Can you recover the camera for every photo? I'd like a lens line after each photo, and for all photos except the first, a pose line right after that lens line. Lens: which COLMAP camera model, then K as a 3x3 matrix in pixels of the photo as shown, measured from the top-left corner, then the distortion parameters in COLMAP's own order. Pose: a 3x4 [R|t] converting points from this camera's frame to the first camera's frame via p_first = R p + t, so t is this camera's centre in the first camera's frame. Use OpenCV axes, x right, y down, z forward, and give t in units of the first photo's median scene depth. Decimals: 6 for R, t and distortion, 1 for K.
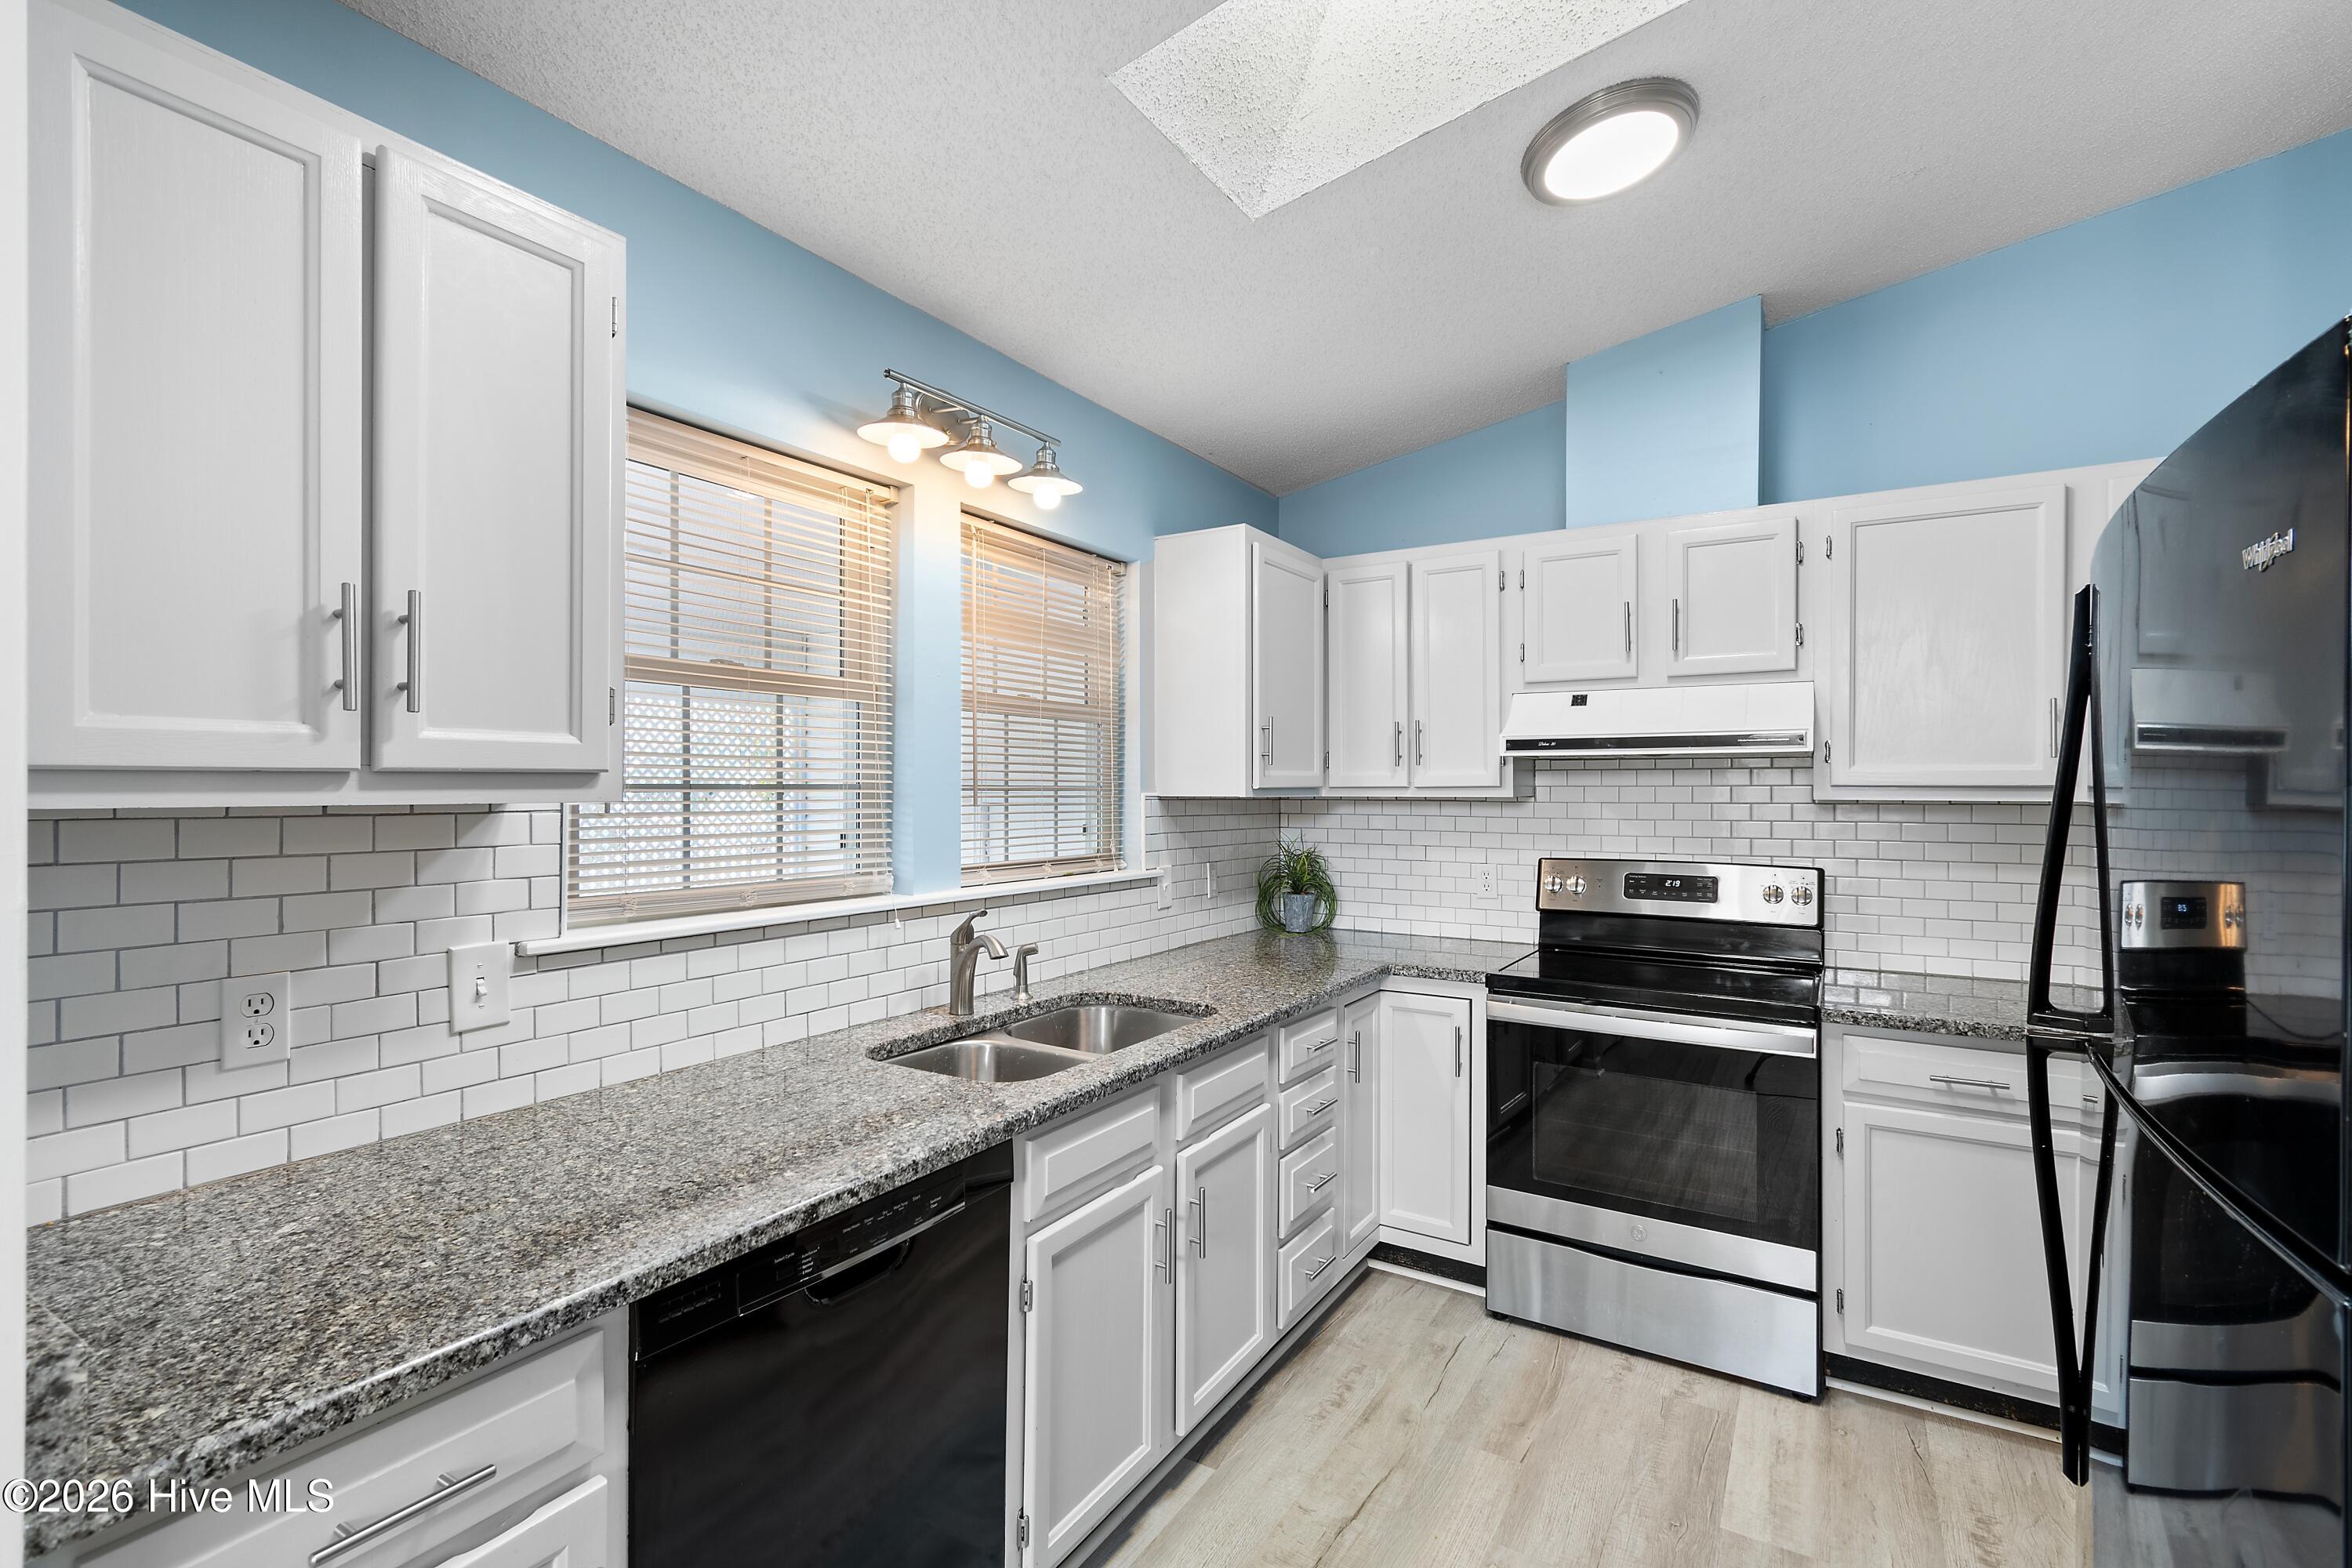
lens RADIAL K [[1045.0, 0, 1181.6], [0, 1045.0, 788.7], [0, 0, 1]] dist [0.000879, -0.000194]
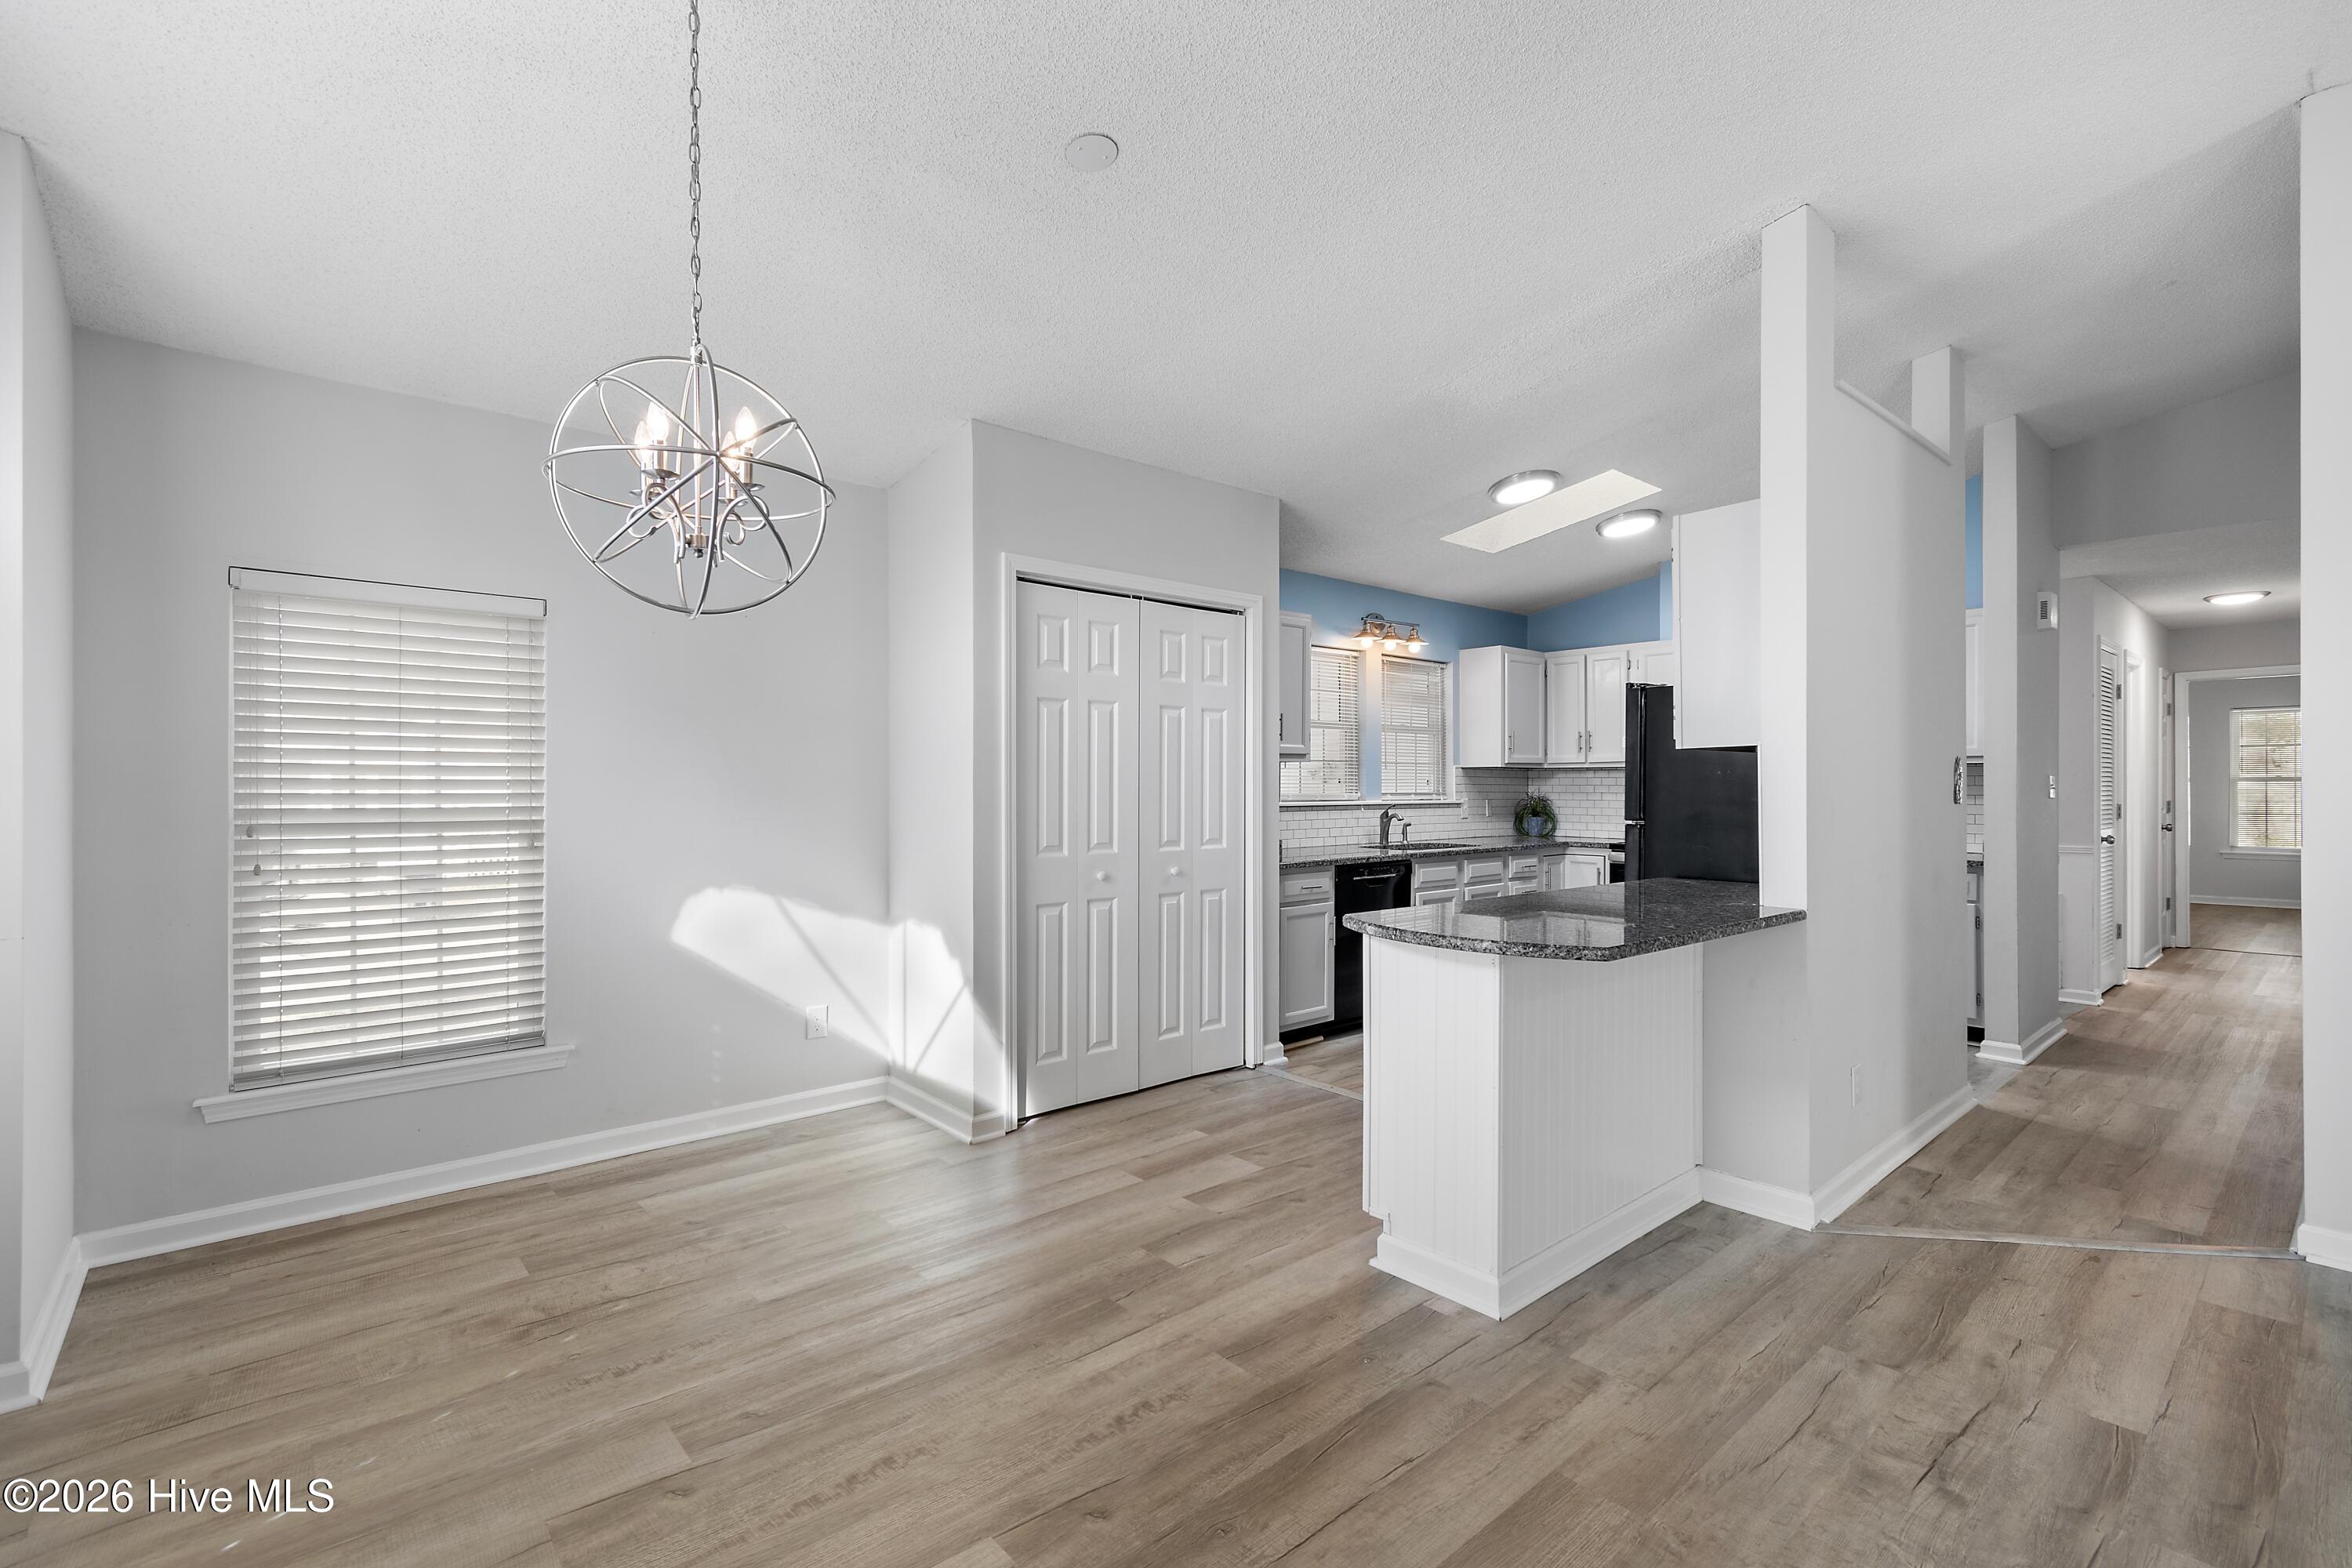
lens RADIAL K [[1045.0, 0, 1181.6], [0, 1045.0, 788.7], [0, 0, 1]] dist [0.000879, -0.000194]
pose [[0.954692, -0.000136, -0.297595, 0.075638], [0.001547, 0.999989, 0.004505, 0.045166], [0.297591, -0.004761, 0.954682, -1.385254]]
